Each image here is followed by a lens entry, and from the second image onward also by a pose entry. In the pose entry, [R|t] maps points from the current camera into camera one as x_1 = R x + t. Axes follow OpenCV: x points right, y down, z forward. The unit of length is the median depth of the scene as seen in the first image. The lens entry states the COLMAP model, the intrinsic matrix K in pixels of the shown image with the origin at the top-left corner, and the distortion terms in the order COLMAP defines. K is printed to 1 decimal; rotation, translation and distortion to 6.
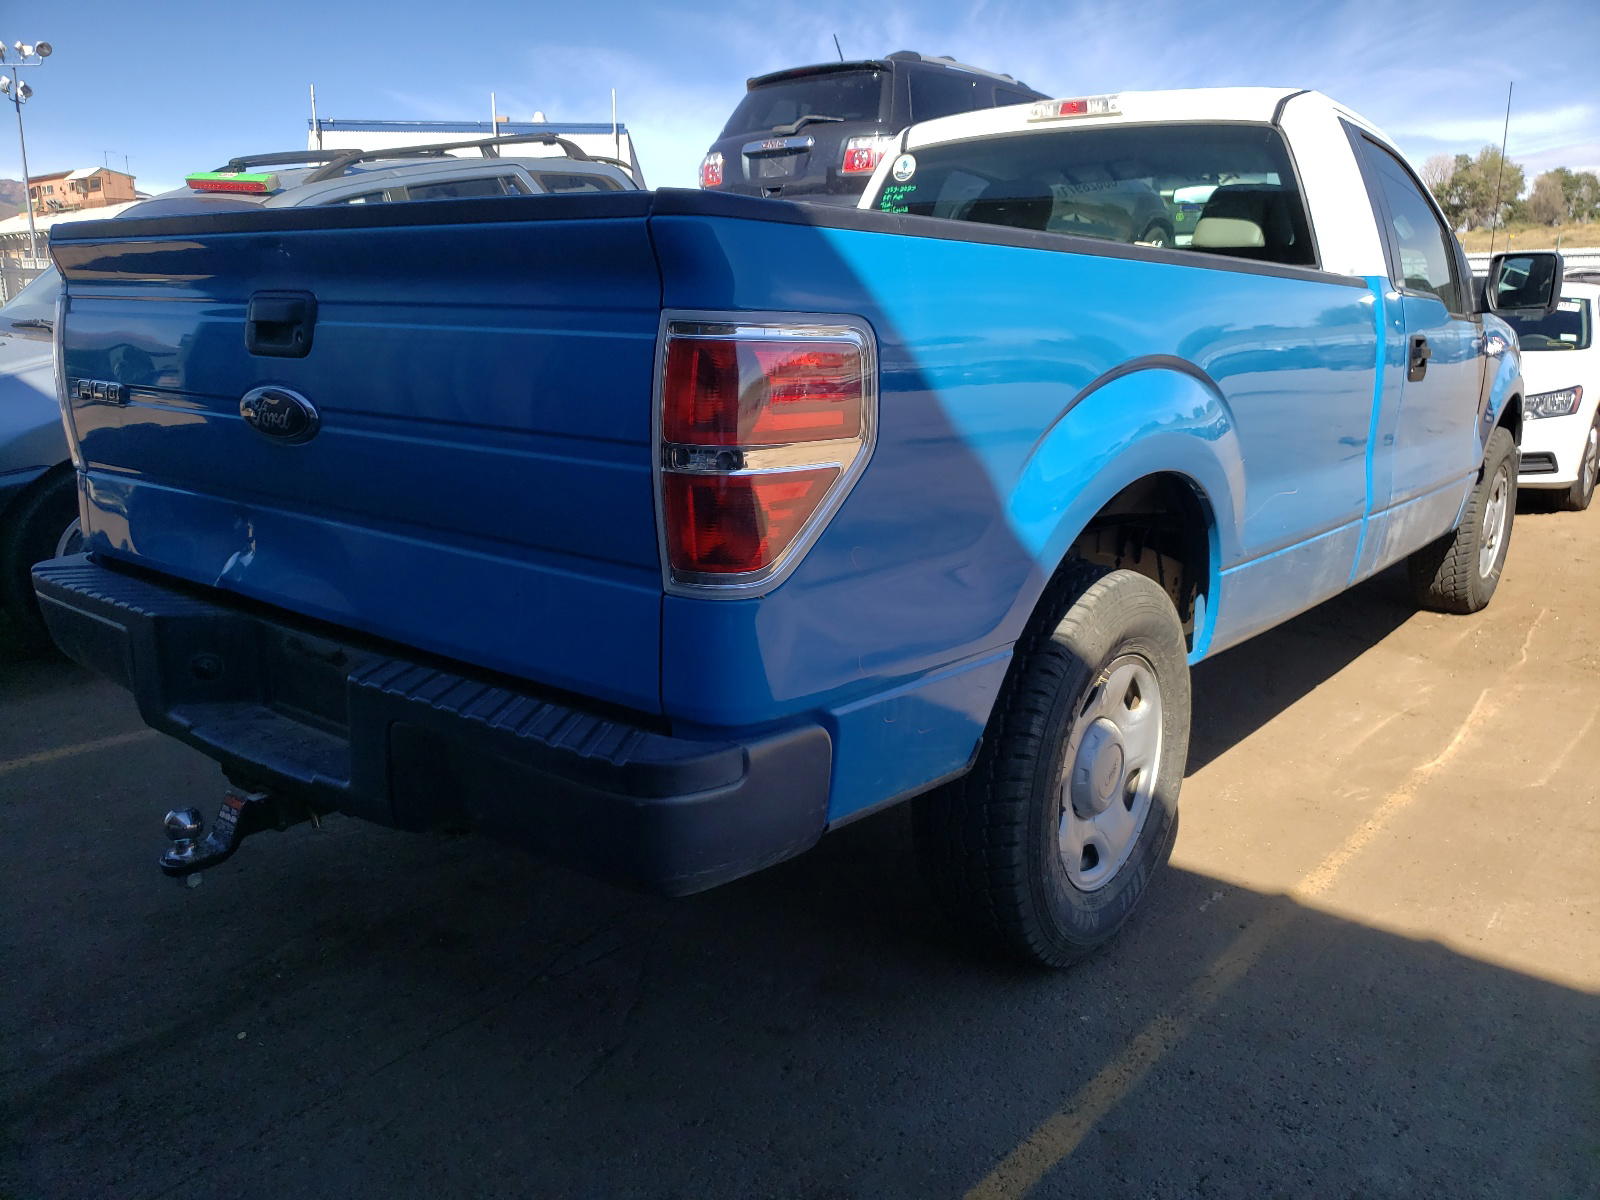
lens RADIAL K [[1267.5, 0, 799.8], [0, 1267.5, 600.7], [0, 0, 1]] dist [-0.020025, 0.020973]
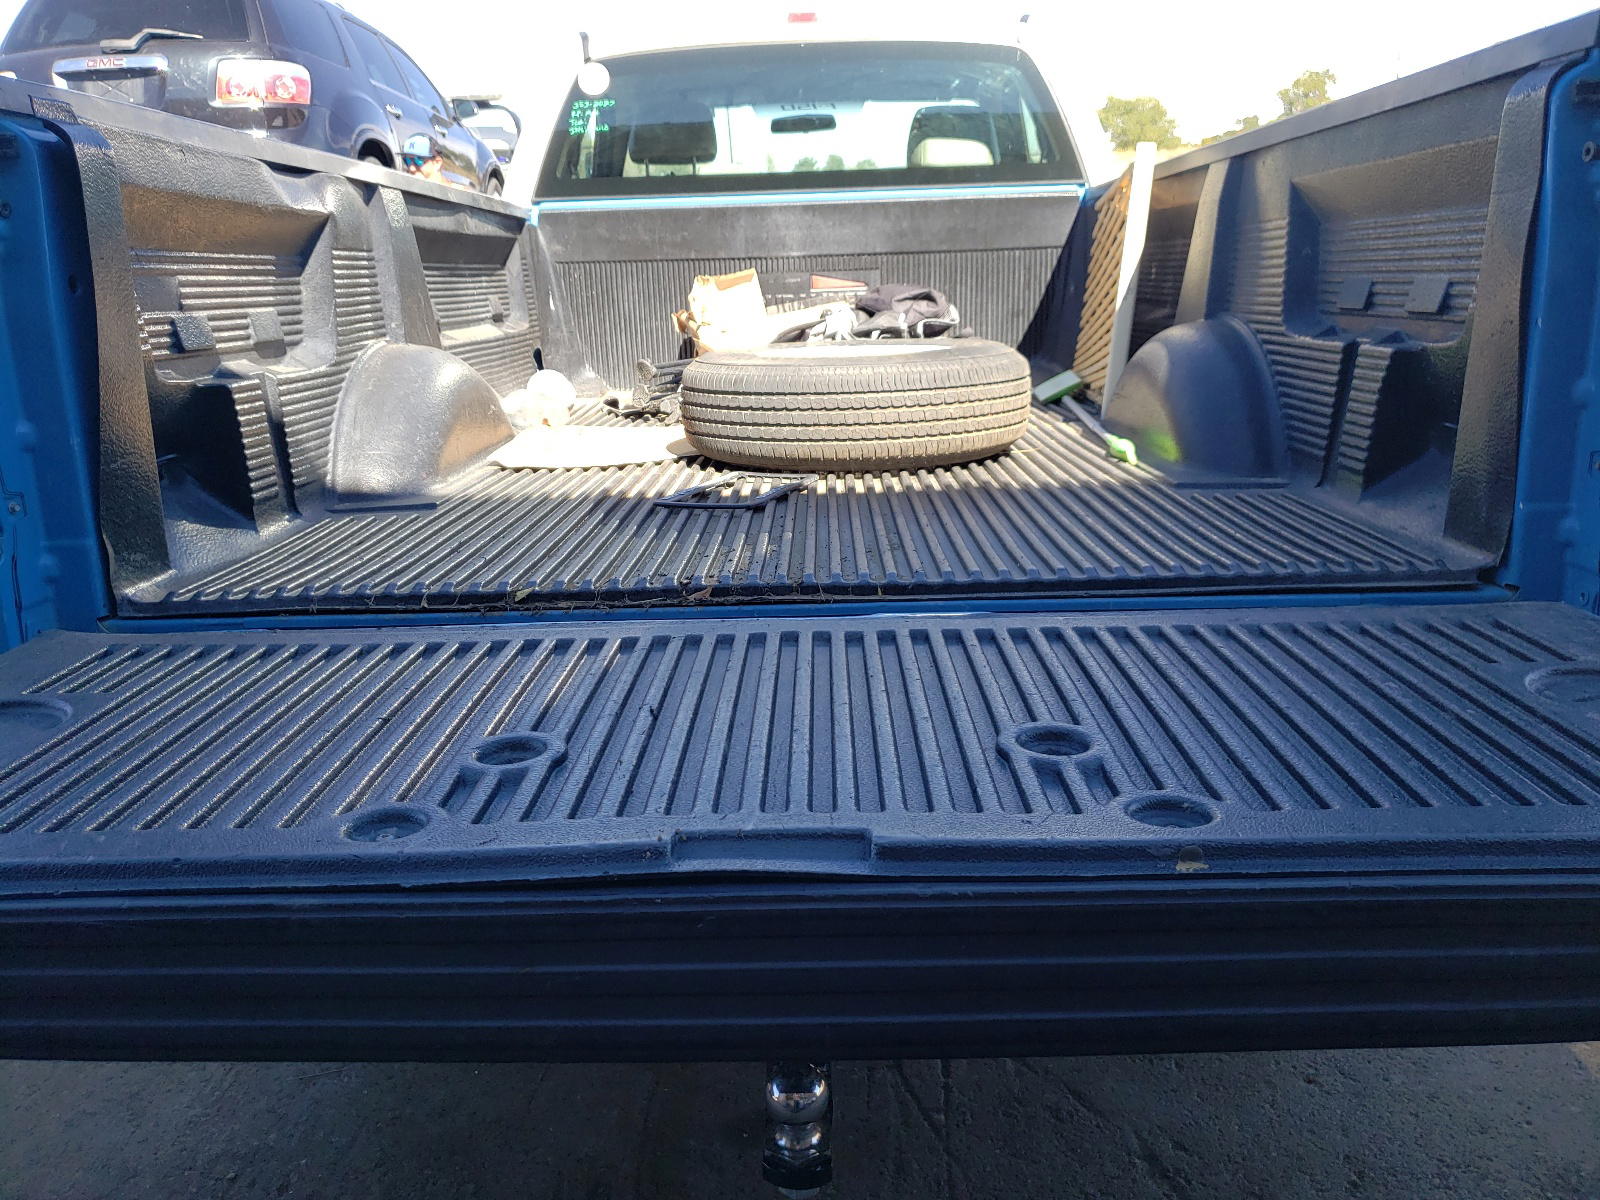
lens RADIAL K [[1267.5, 0, 798.9], [0, 1267.5, 597.6], [0, 0, 1]] dist [-0.020025, 0.020973]
pose [[0.789866, -0.196812, 0.580842, -0.203263], [0.181746, 0.979682, 0.084804, -0.022613], [-0.585731, 0.038582, 0.809587, 0.123568]]
